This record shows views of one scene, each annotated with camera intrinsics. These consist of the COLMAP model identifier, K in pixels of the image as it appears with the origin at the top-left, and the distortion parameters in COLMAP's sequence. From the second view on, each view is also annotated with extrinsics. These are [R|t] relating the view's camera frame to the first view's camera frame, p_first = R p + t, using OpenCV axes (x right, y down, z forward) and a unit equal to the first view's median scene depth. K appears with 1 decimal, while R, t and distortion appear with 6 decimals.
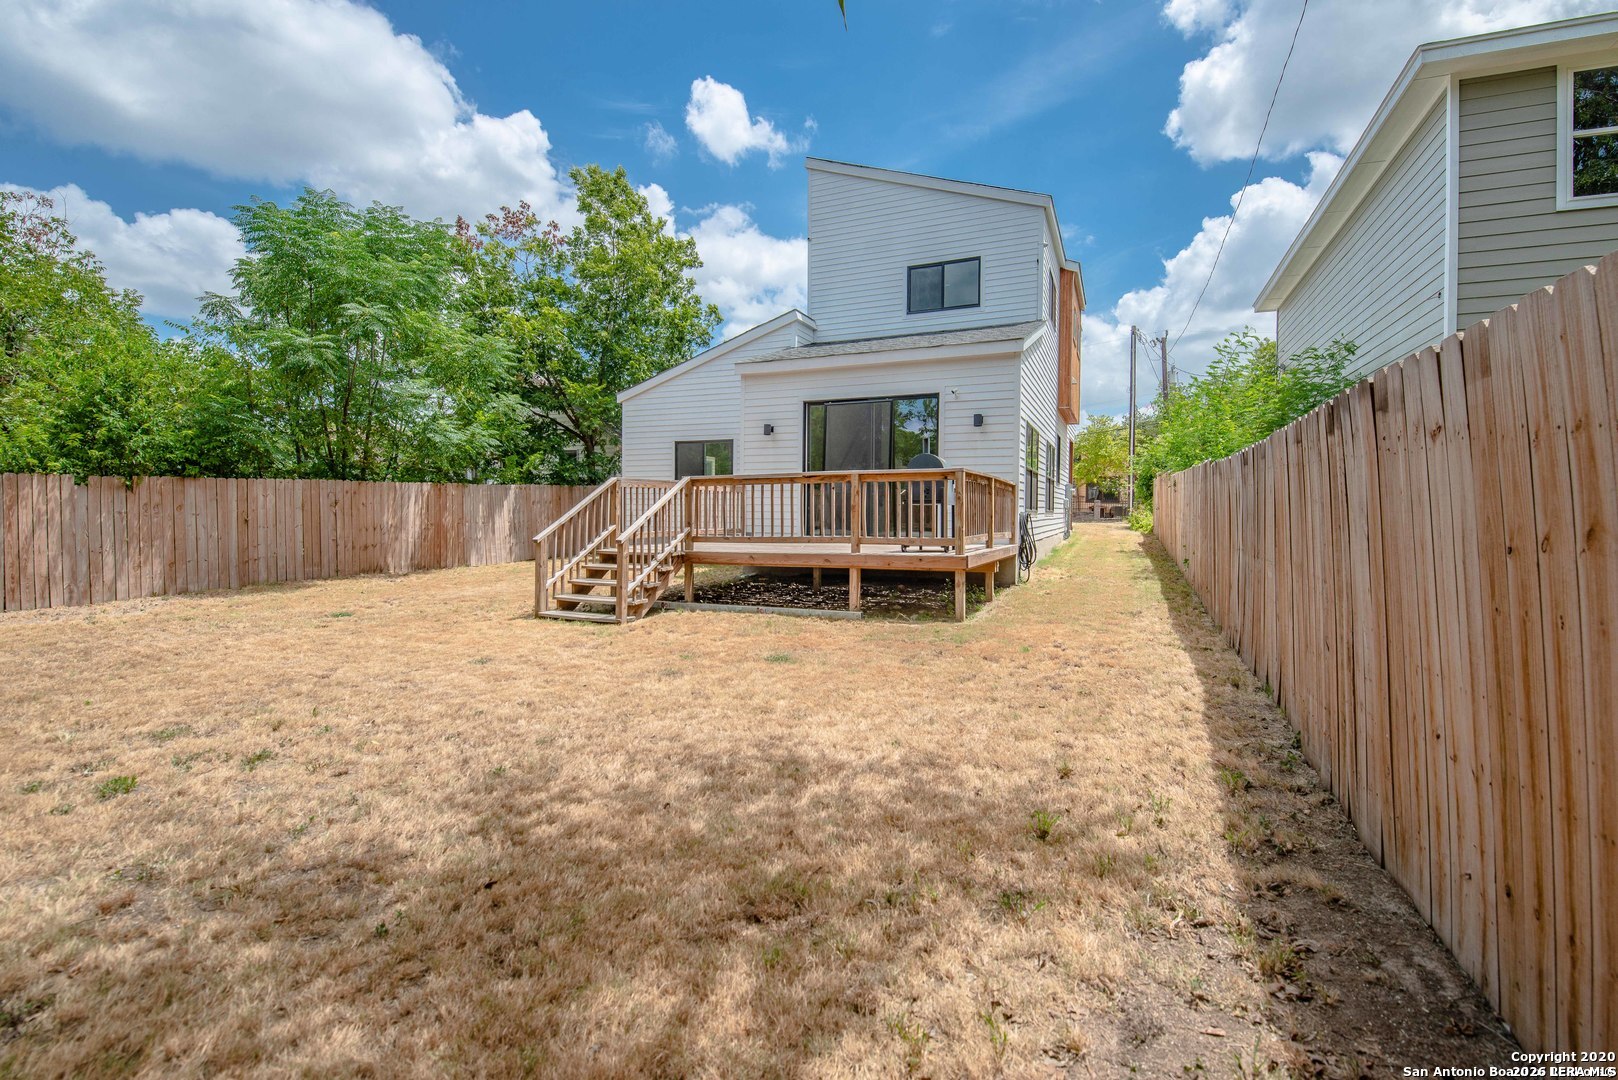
lens RADIAL K [[716.6, 0, 829.0], [0, 716.6, 519.5], [0, 0, 1]] dist [0.000475, -0.009455]
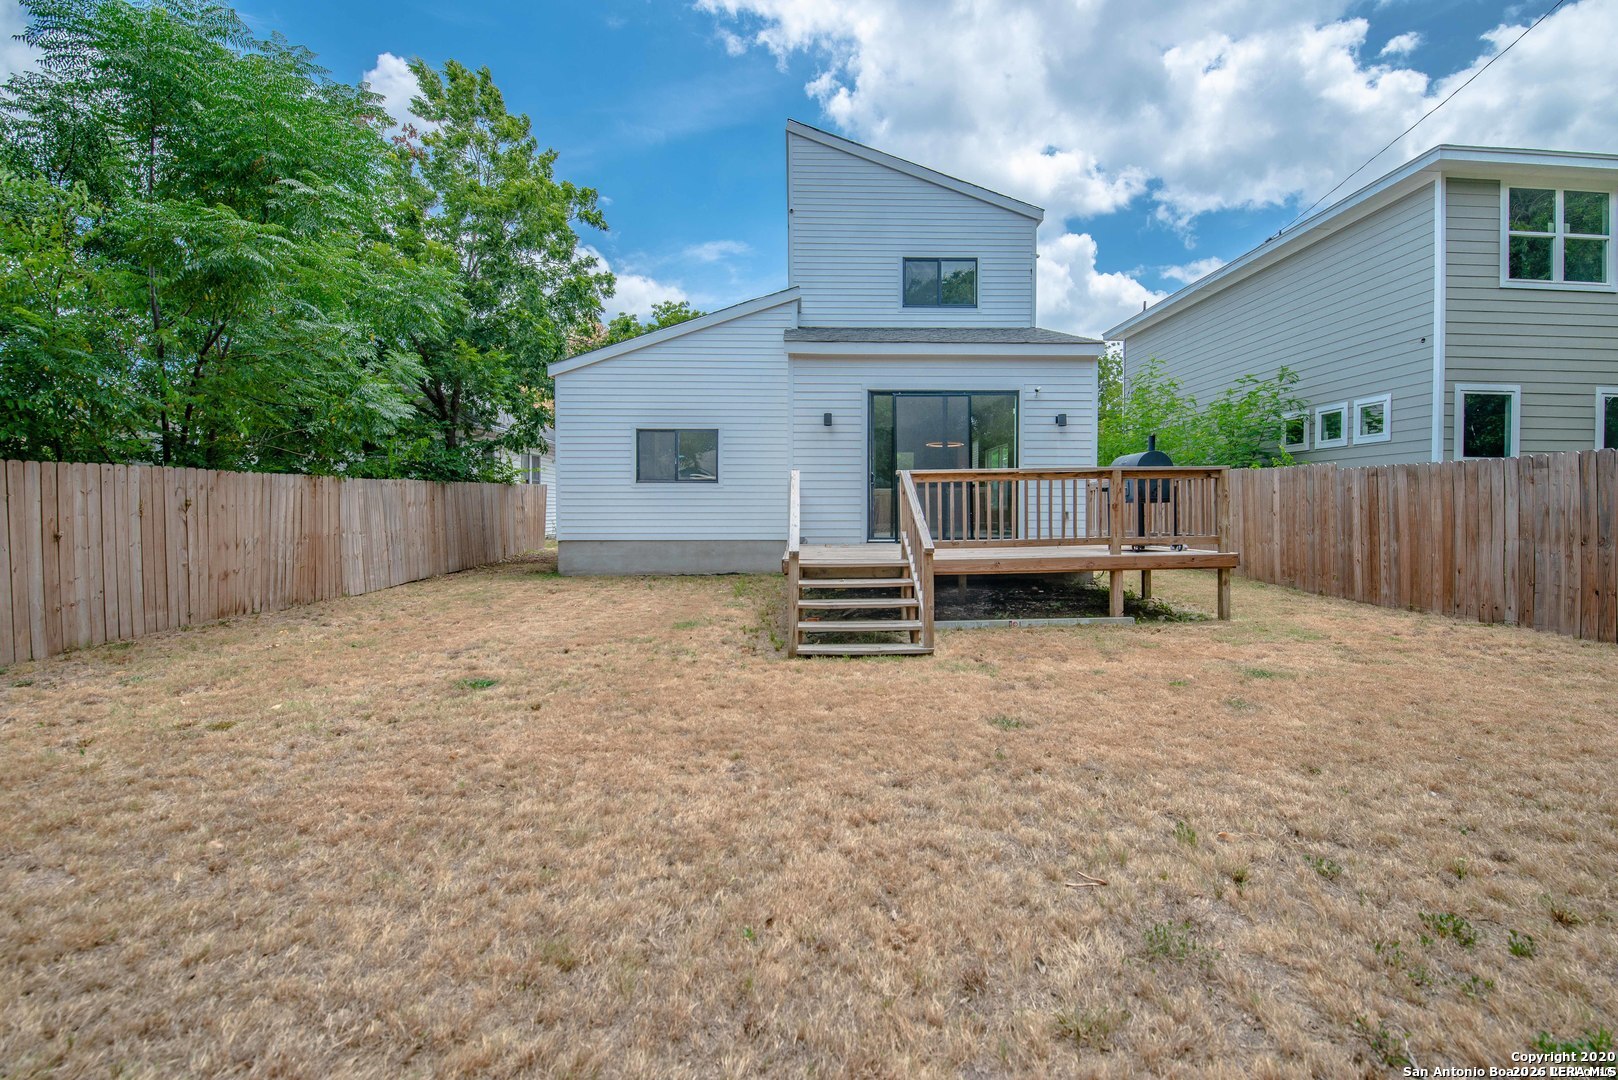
lens RADIAL K [[706.6, 0, 831.2], [0, 706.6, 524.7], [0, 0, 1]] dist [0.001485, -0.010328]
pose [[0.898444, -0.016029, 0.438796, -0.494414], [0.014012, 0.999871, 0.007834, -0.003581], [-0.438865, -0.000890, 0.898553, 0.234654]]
